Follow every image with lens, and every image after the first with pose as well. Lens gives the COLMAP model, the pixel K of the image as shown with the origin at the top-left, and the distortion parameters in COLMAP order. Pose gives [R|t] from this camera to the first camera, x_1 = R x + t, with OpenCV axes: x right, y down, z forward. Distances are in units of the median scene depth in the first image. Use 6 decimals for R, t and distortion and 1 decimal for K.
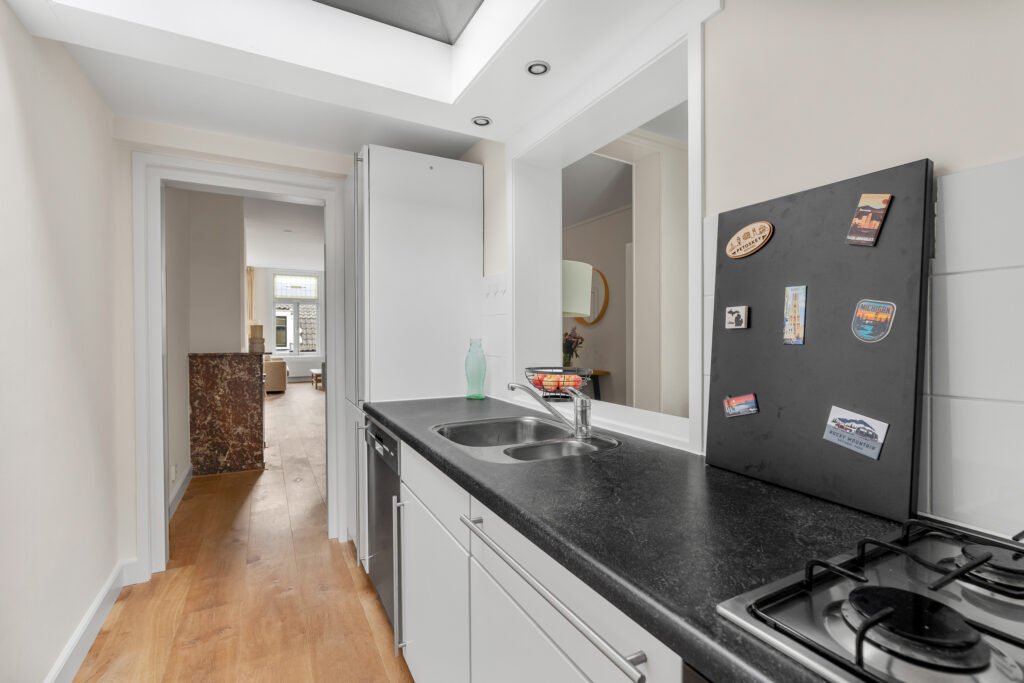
lens RADIAL K [[461.3, 0, 504.9], [0, 461.3, 340.6], [0, 0, 1]] dist [-0.001274, 0.000252]
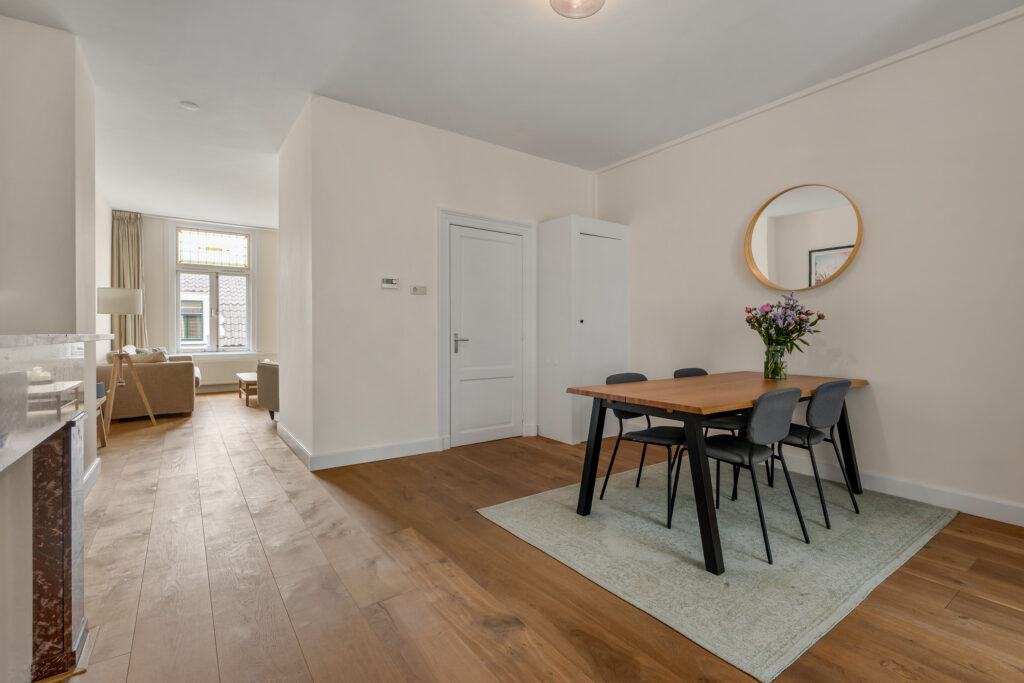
lens RADIAL K [[461.3, 0, 507.1], [0, 461.3, 337.9], [0, 0, 1]] dist [-0.001274, 0.000252]
pose [[0.991138, -0.001767, 0.132822, -0.134523], [0.001252, 0.999991, 0.003963, 0.010957], [-0.132828, -0.003762, 0.991132, 0.314257]]
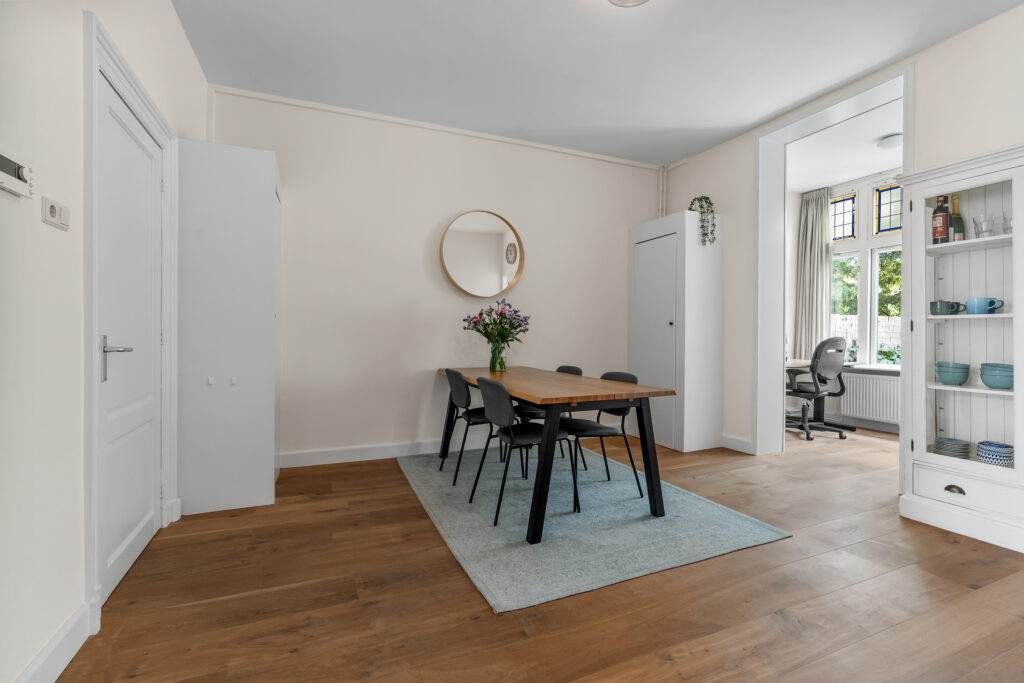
lens RADIAL K [[461.3, 0, 514.0], [0, 461.3, 336.0], [0, 0, 1]] dist [-0.001274, 0.000252]
pose [[0.072490, -0.007621, 0.997340, -0.281510], [0.006776, 0.999951, 0.007149, 0.009039], [-0.997346, 0.006239, 0.072538, 0.556358]]
